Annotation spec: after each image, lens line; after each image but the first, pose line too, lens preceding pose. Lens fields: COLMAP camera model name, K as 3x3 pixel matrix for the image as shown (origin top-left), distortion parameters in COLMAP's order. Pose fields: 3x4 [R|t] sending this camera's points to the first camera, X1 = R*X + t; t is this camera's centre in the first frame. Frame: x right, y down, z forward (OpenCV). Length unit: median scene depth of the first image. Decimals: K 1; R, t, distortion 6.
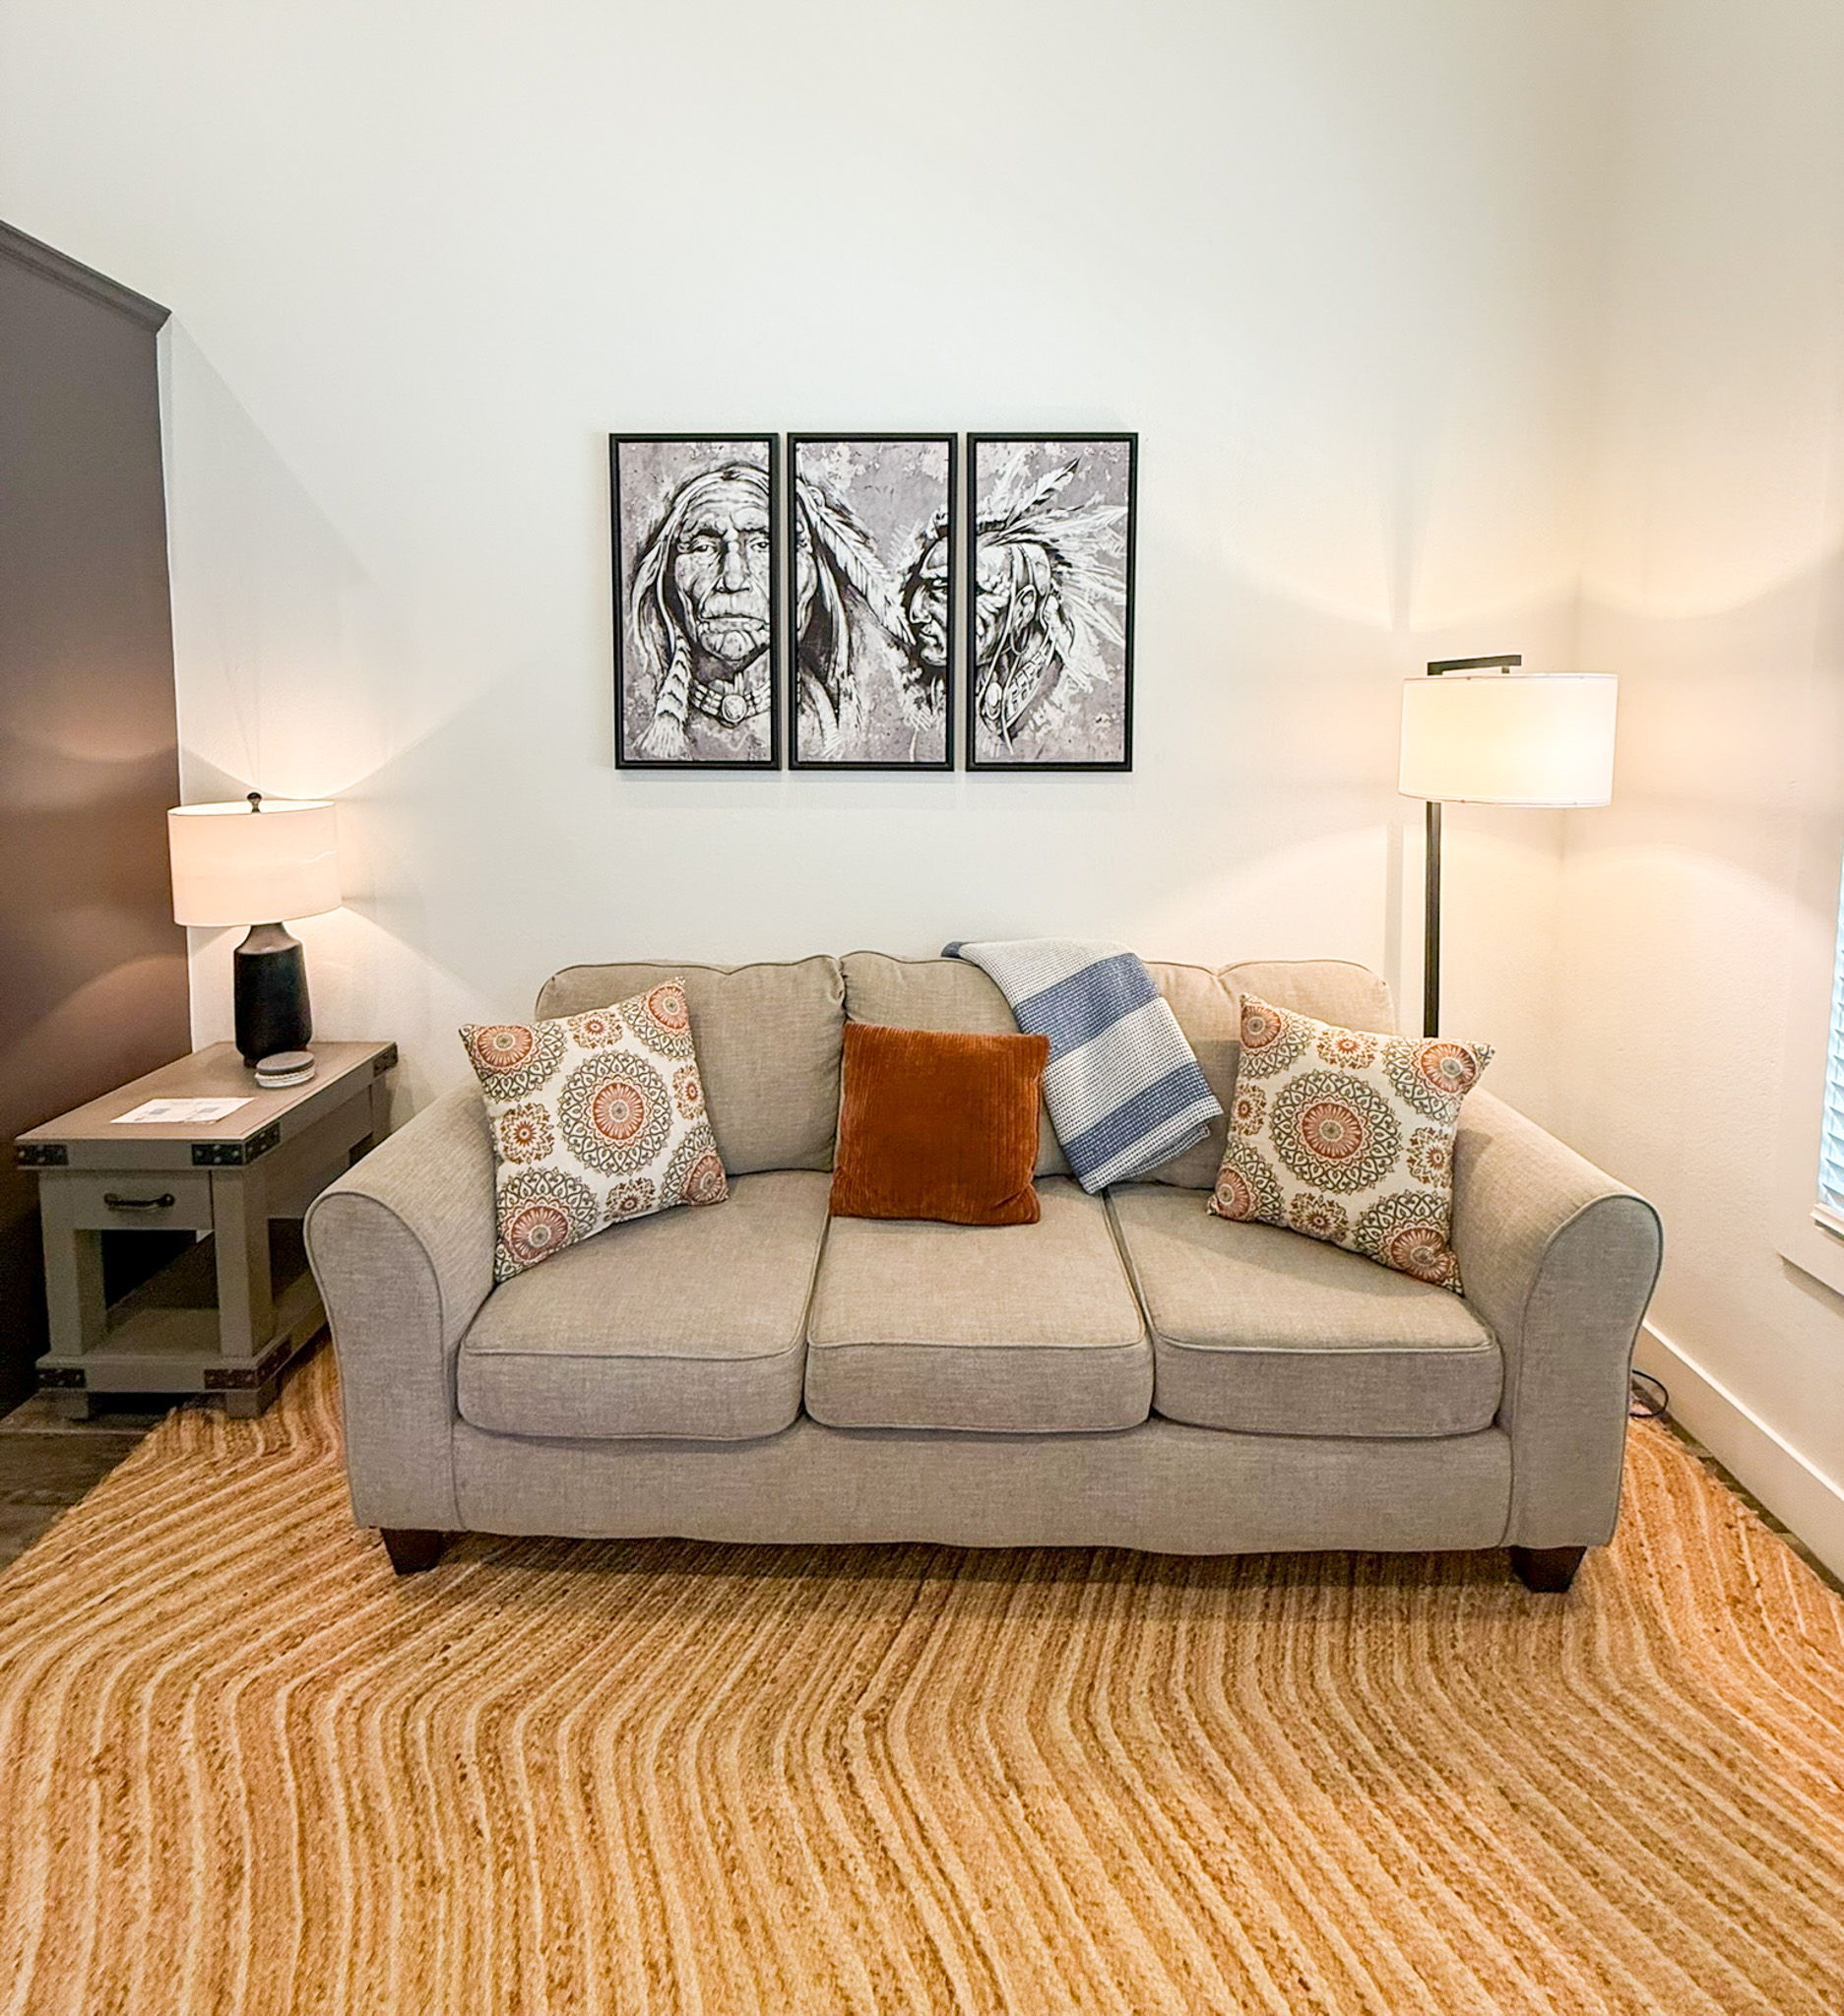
lens RADIAL K [[980.4, 0, 924.3], [0, 980.4, 800.2], [0, 0, 1]] dist [0.000129, -0.000371]
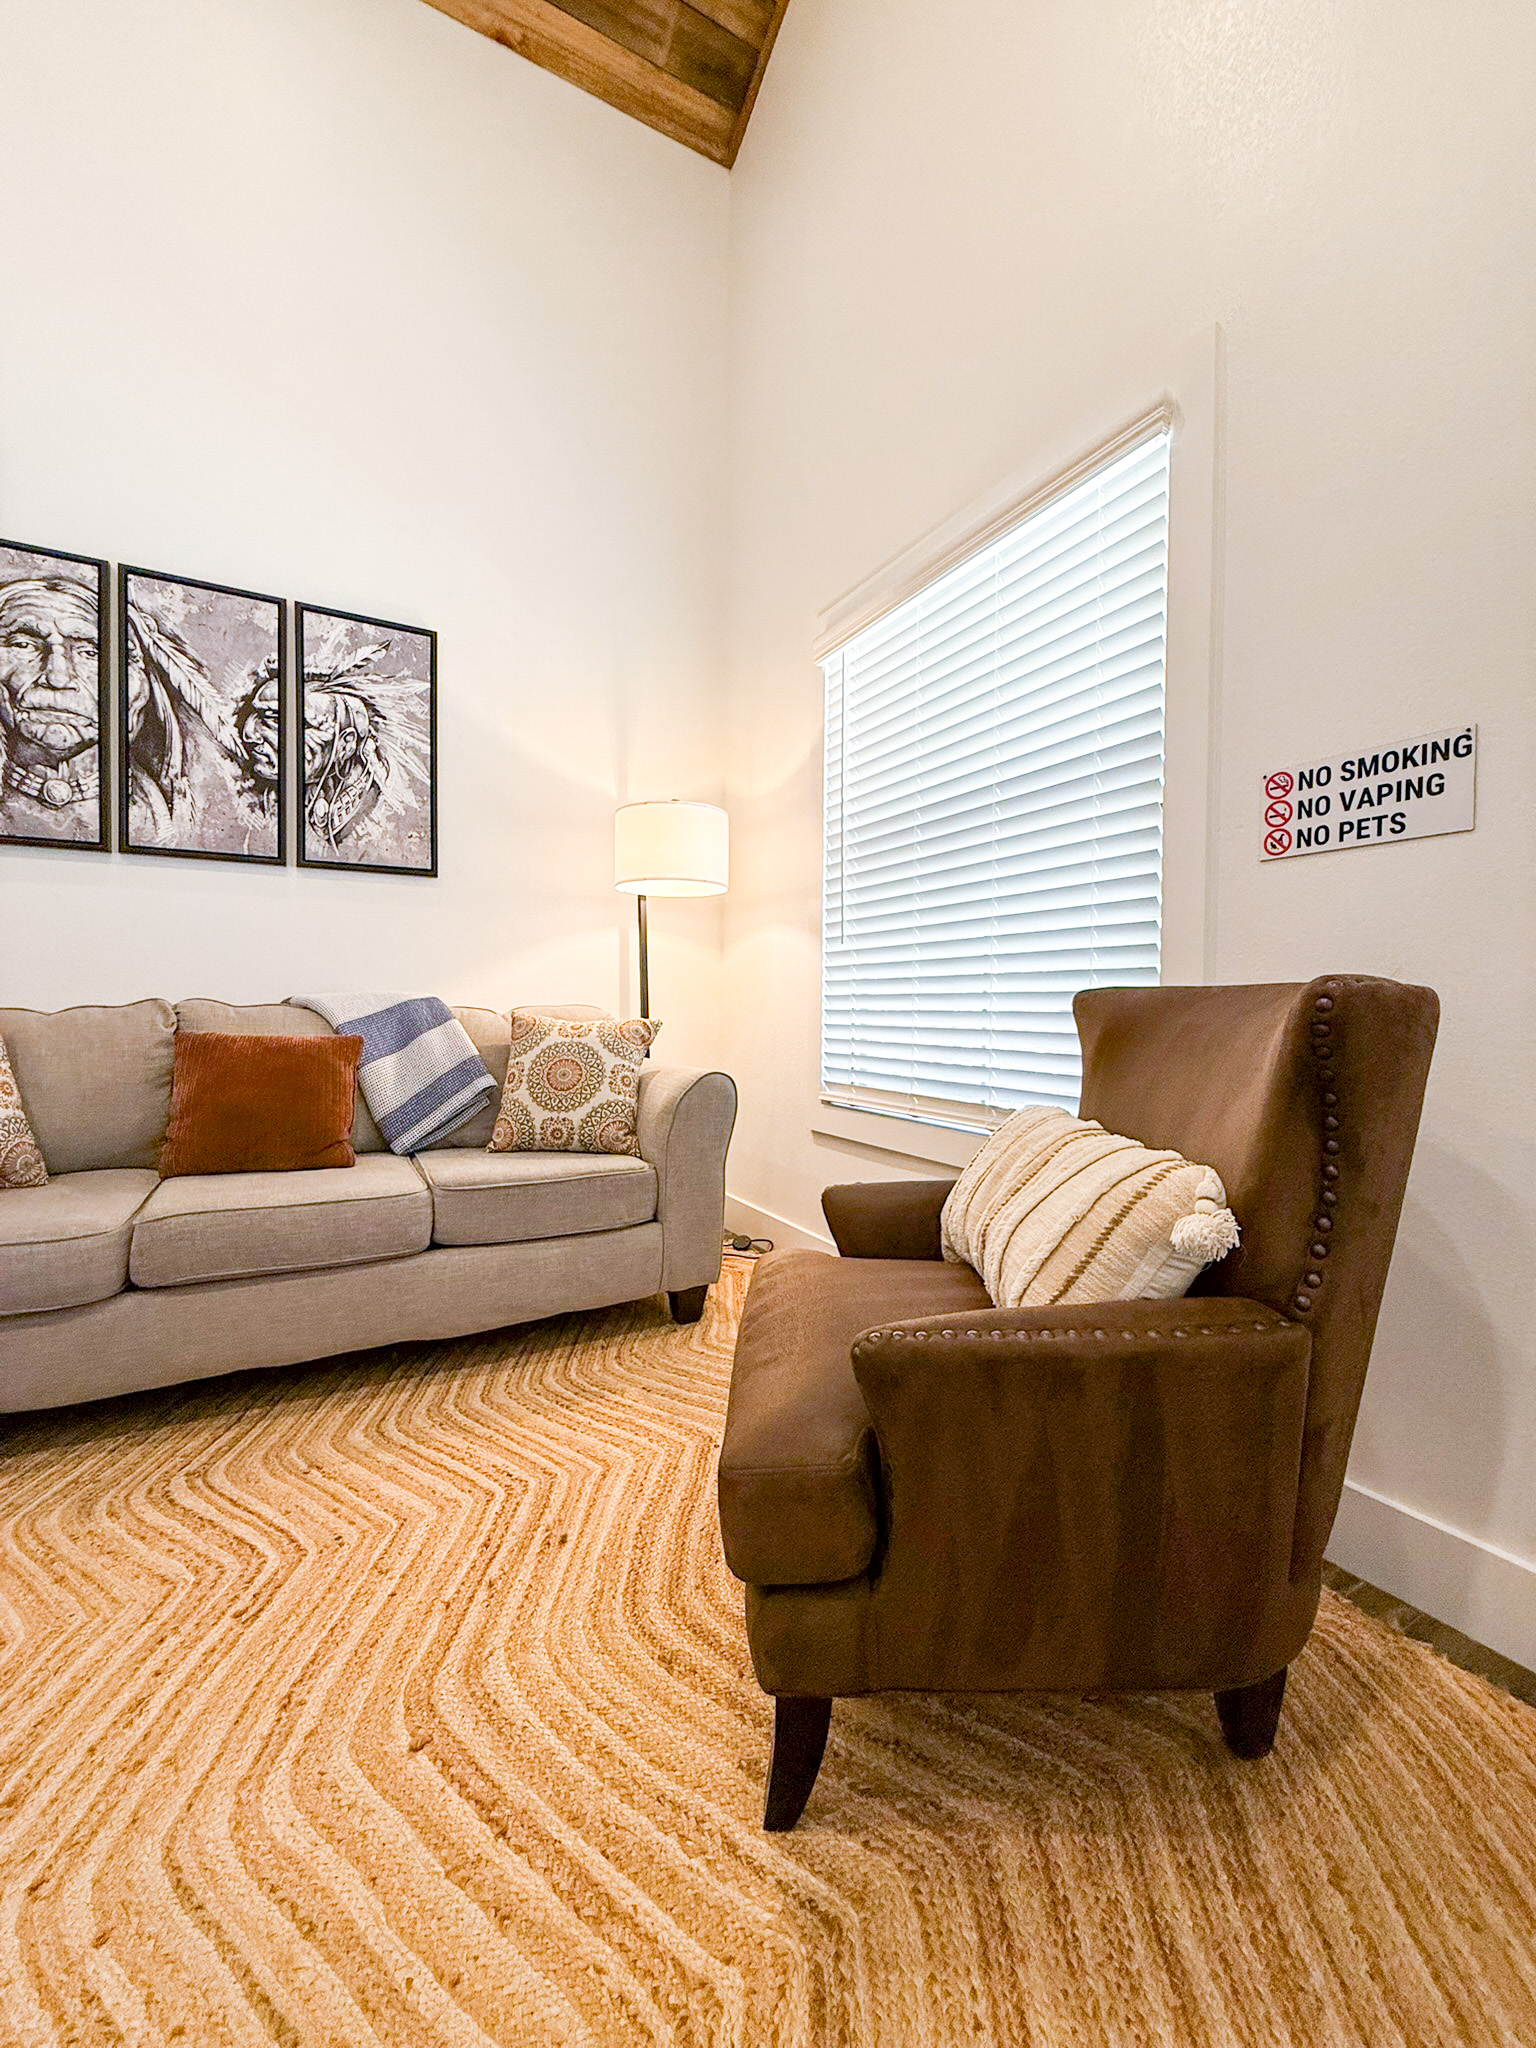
lens RADIAL K [[817.0, 0, 768.0], [0, 817.0, 1024.0], [0, 0, 1]] dist [-0.001643, -0.000224]
pose [[0.864570, -0.007003, 0.502463, 0.037955], [0.036053, 0.998191, -0.048124, 0.249033], [-0.501217, 0.059722, 0.863258, -0.198409]]
